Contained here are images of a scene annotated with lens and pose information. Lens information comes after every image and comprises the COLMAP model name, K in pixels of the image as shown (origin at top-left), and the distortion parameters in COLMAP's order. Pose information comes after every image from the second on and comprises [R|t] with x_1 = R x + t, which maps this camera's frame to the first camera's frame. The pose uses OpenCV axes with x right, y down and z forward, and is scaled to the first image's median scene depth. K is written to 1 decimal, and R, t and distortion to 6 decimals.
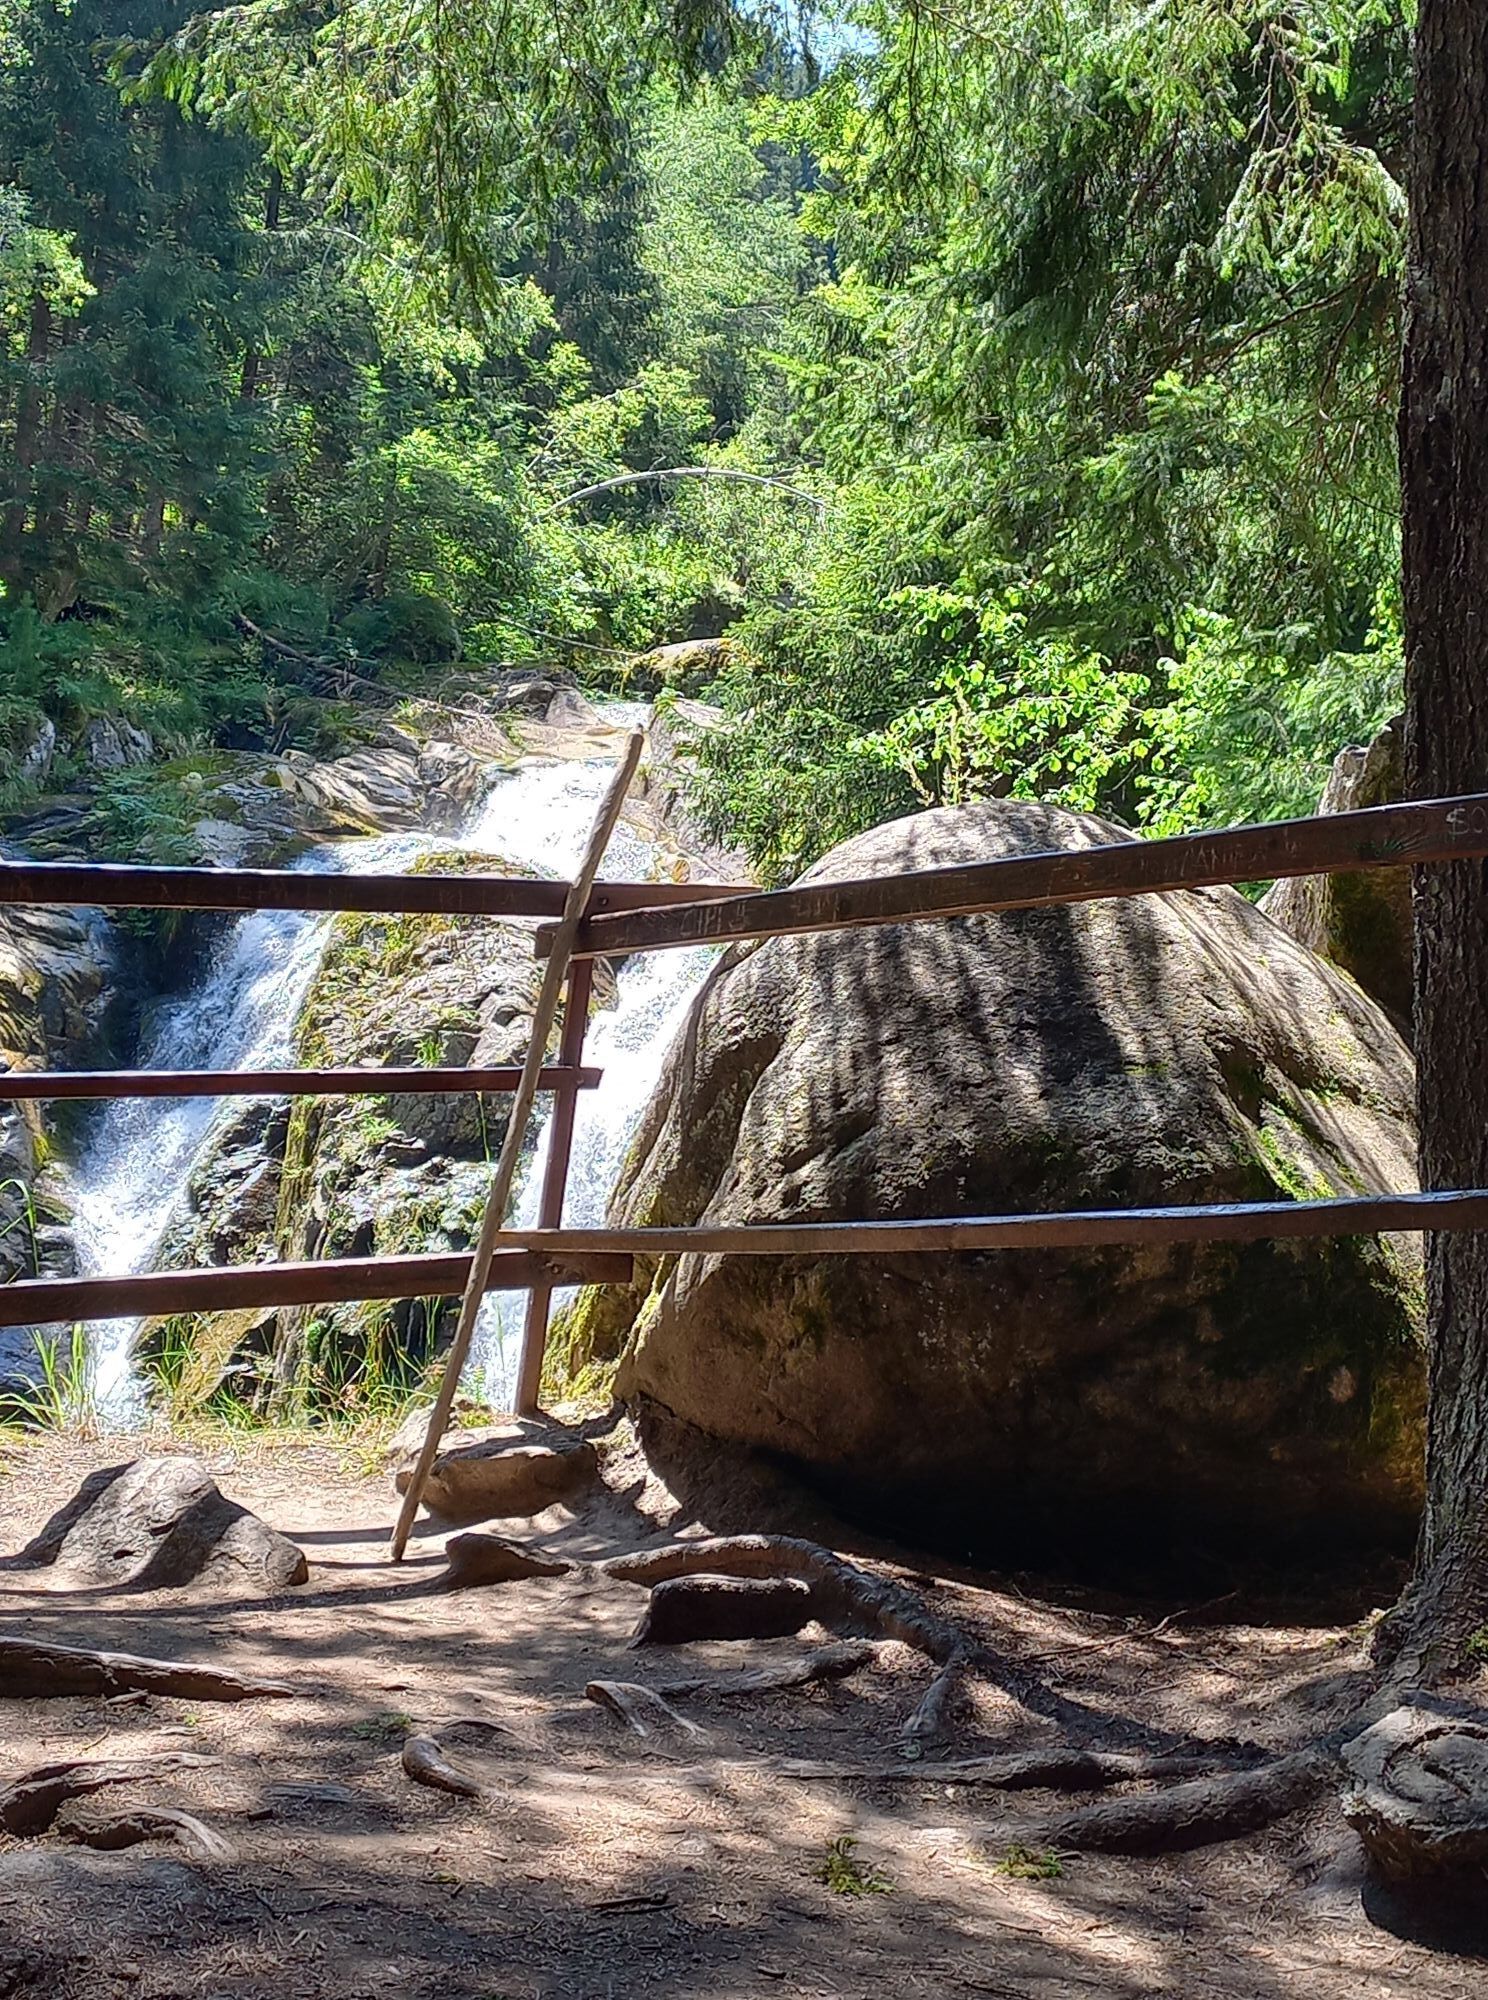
lens RADIAL K [[3112.7, 0, 728.9], [0, 3112.7, 862.2], [0, 0, 1]] dist [0.163833, 0.000000]
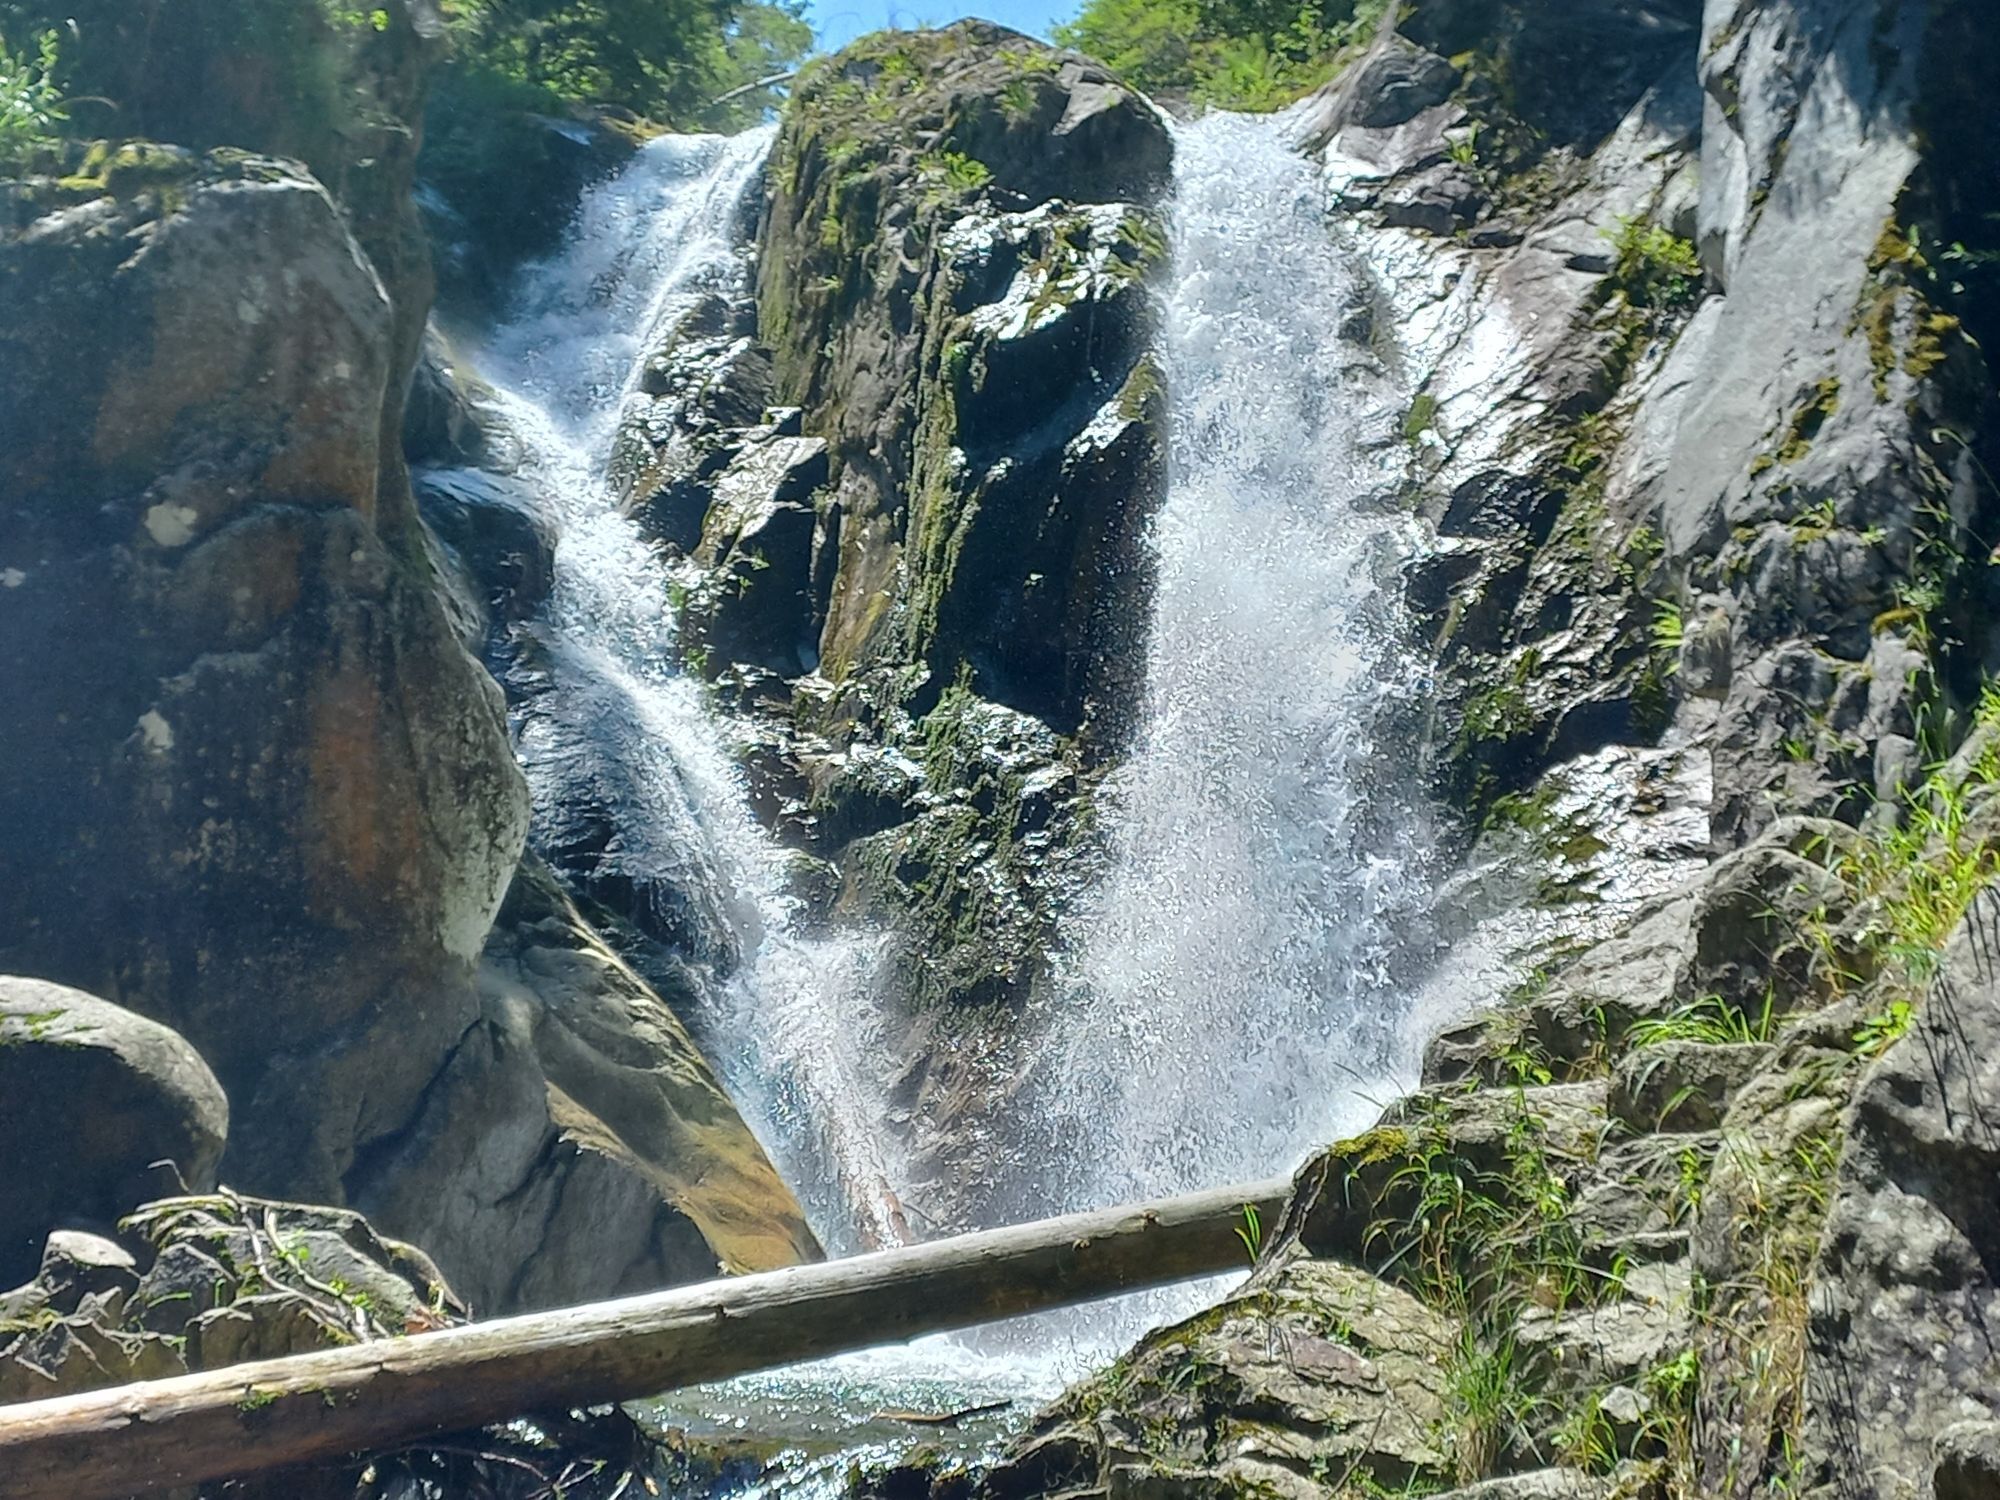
lens RADIAL K [[3161.9, 0, 980.5], [0, 3161.9, 772.1], [0, 0, 1]] dist [0.082094, 0.000000]
pose [[0.989377, -0.026933, 0.142856, -0.208023], [0.037925, 0.996478, -0.074793, 0.268460], [-0.140338, 0.079416, 0.986913, 0.213765]]
